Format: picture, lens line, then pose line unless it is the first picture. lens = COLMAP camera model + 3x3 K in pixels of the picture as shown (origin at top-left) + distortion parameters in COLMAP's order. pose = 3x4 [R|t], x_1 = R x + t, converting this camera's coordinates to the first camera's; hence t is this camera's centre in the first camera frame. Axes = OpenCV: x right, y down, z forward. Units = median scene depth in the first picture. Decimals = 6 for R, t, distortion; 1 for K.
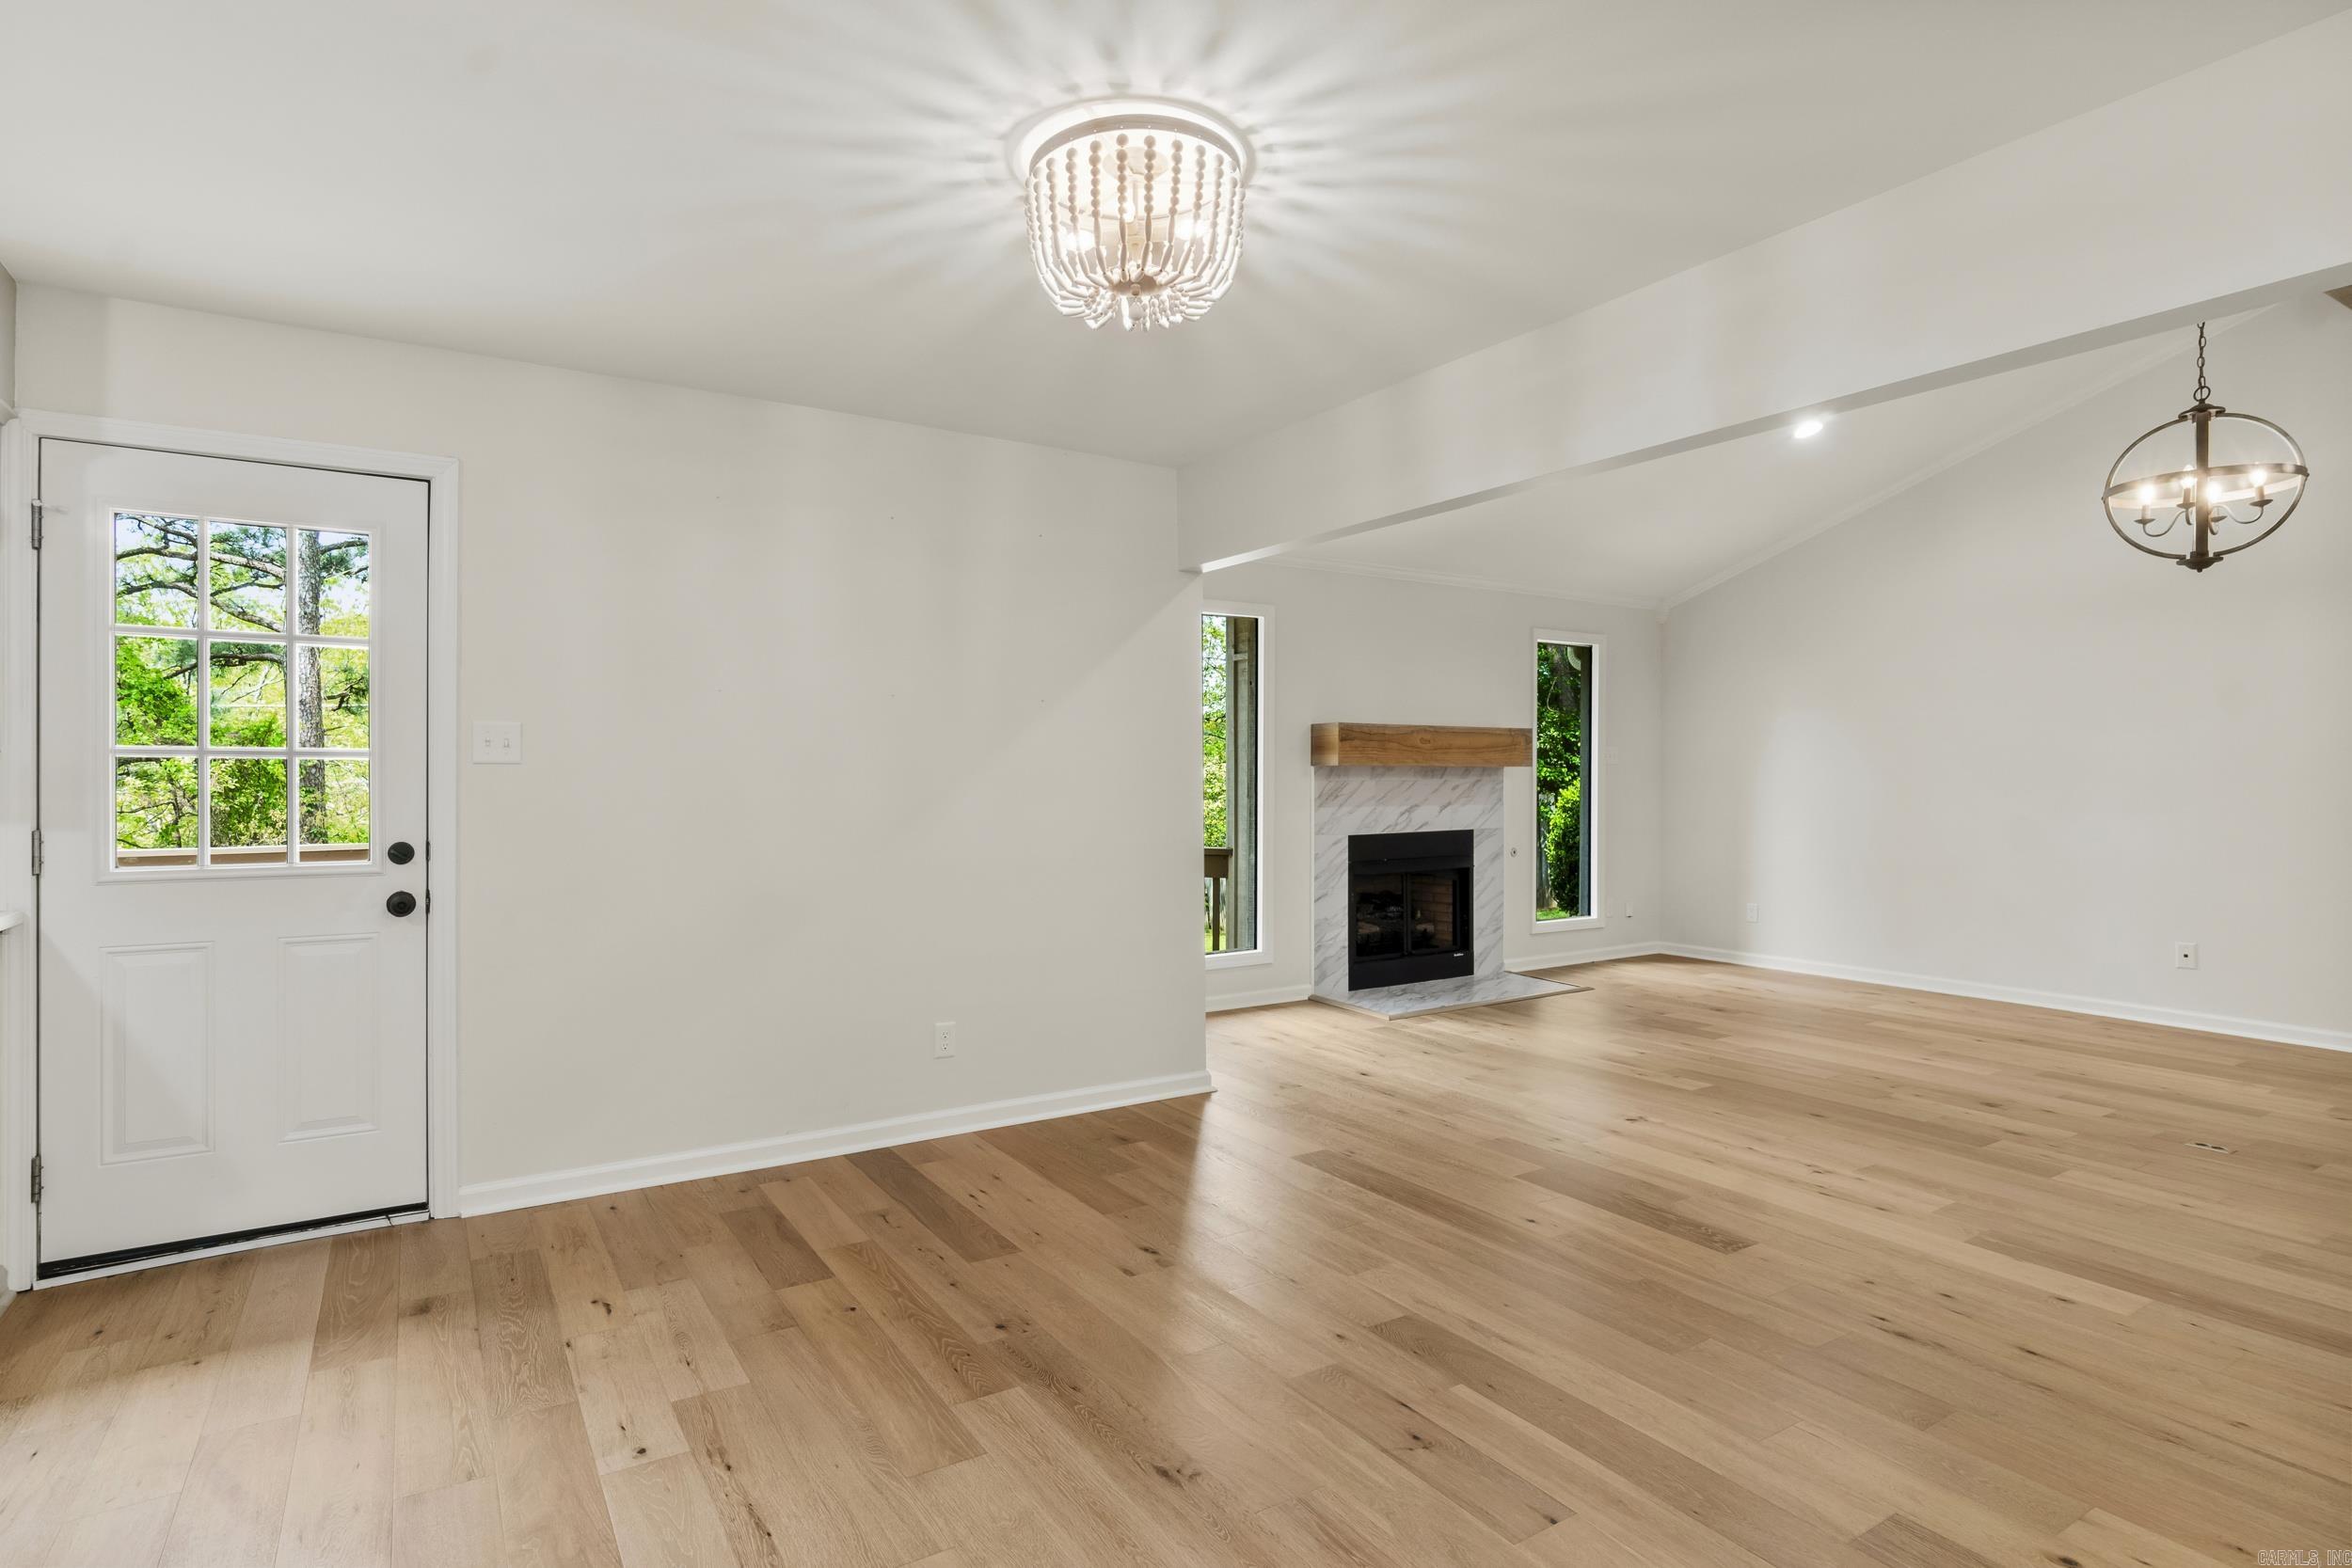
lens RADIAL K [[1209.2, 0, 1161.0], [0, 1209.2, 779.5], [0, 0, 1]] dist [-0.003868, 0.001096]
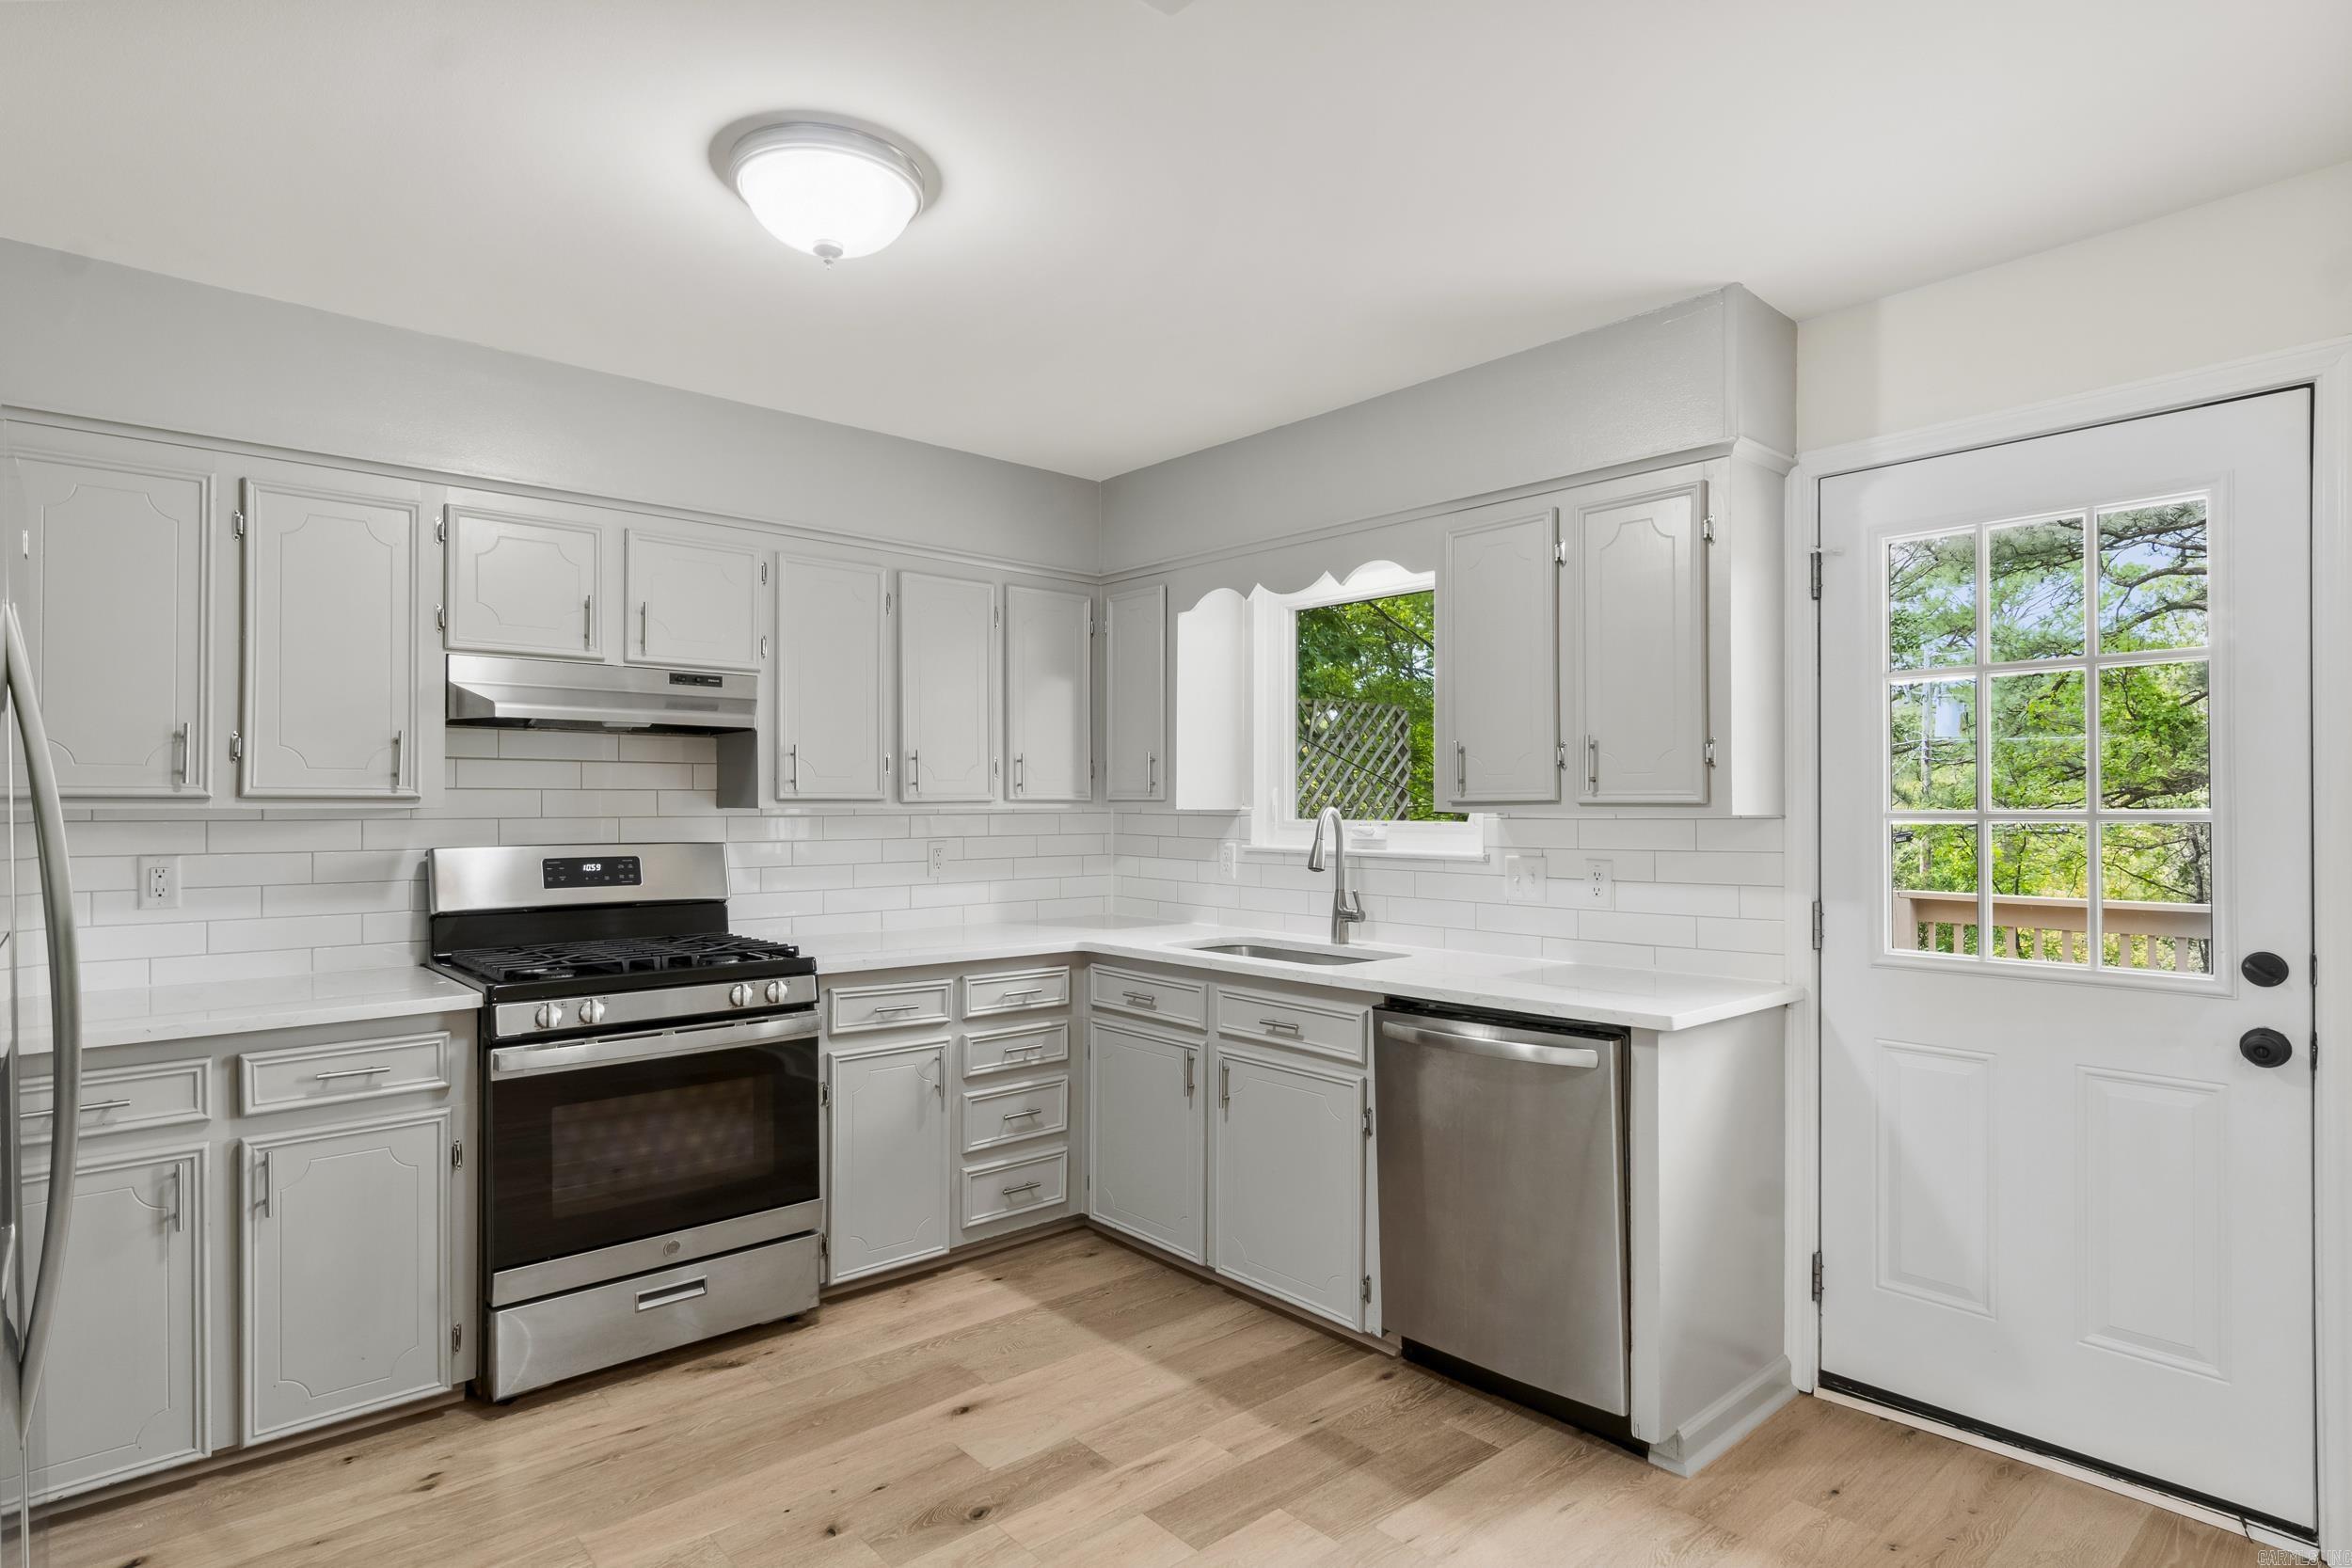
lens RADIAL K [[1209.2, 0, 1153.0], [0, 1209.2, 795.9], [0, 0, 1]] dist [-0.003868, 0.001096]
pose [[0.144115, -0.008538, -0.989524, -0.035506], [0.001060, 0.999964, -0.008473, -0.013559], [0.989560, 0.000172, 0.144119, 0.154544]]
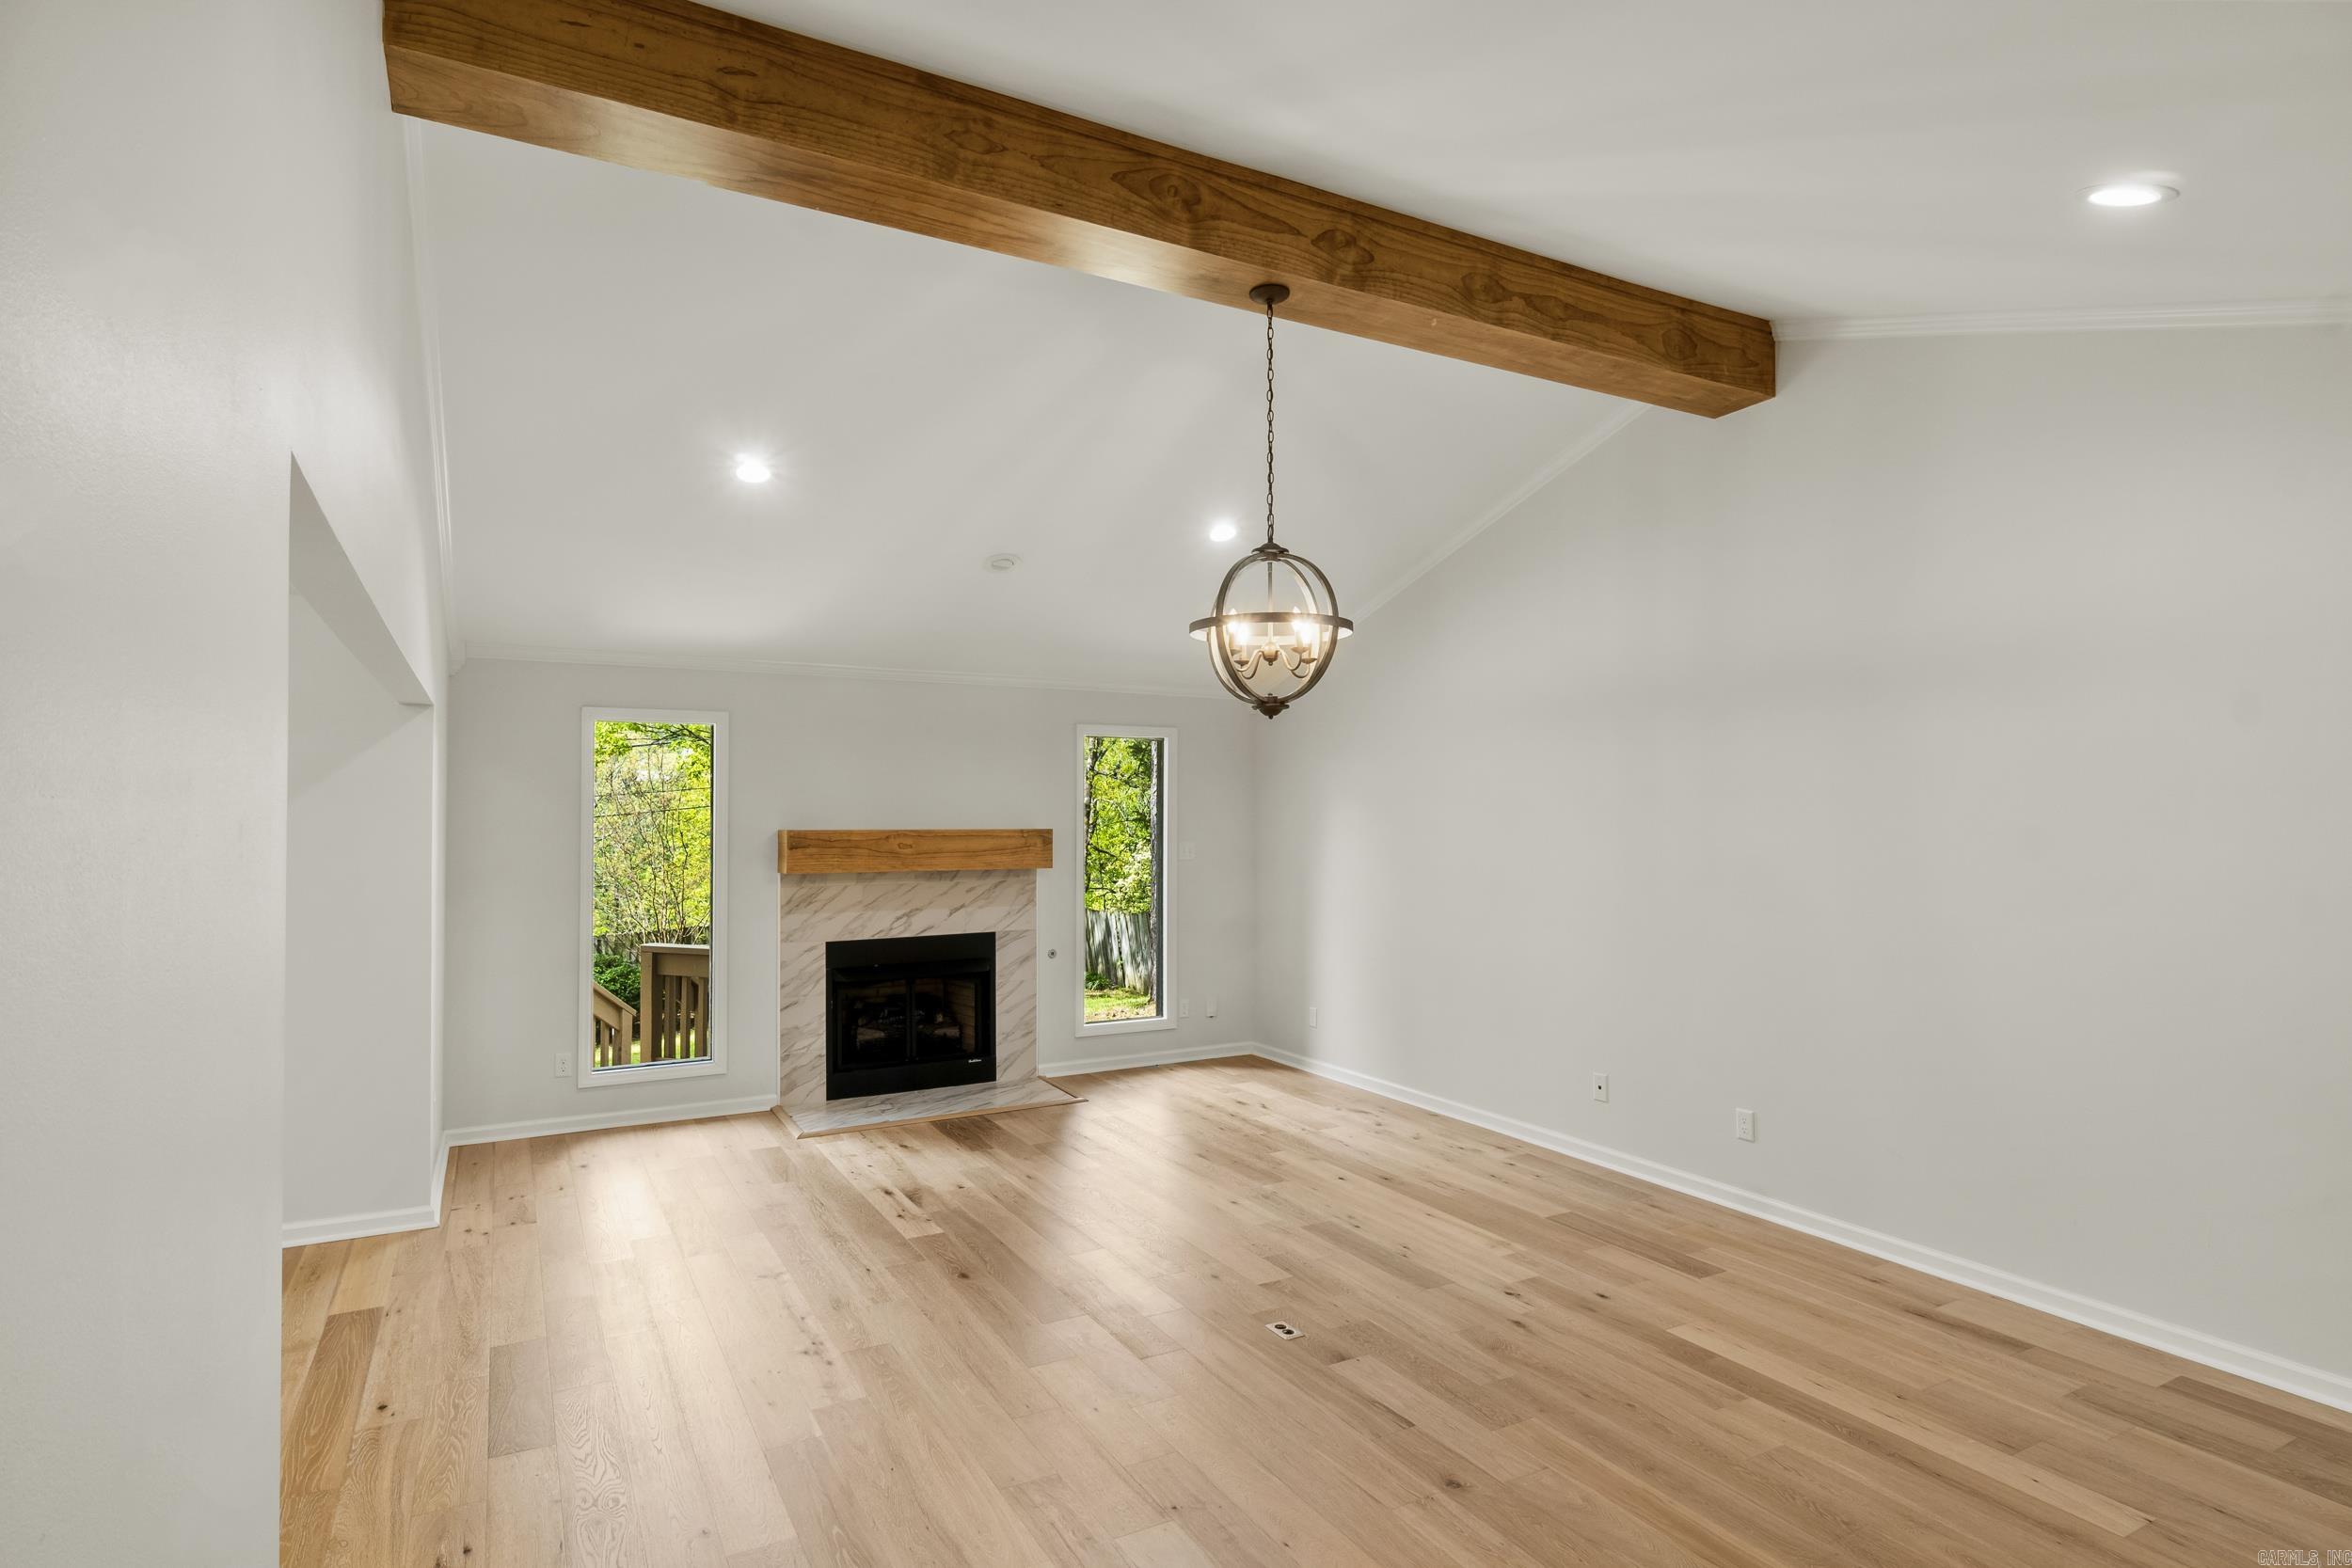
lens RADIAL K [[1209.2, 0, 1166.1], [0, 1209.2, 798.8], [0, 0, 1]] dist [-0.003868, 0.001096]
pose [[0.997873, -0.001827, -0.065156, 0.496435], [0.000626, 0.999830, -0.018447, -0.052100], [0.065179, 0.018367, 0.997705, 0.033286]]
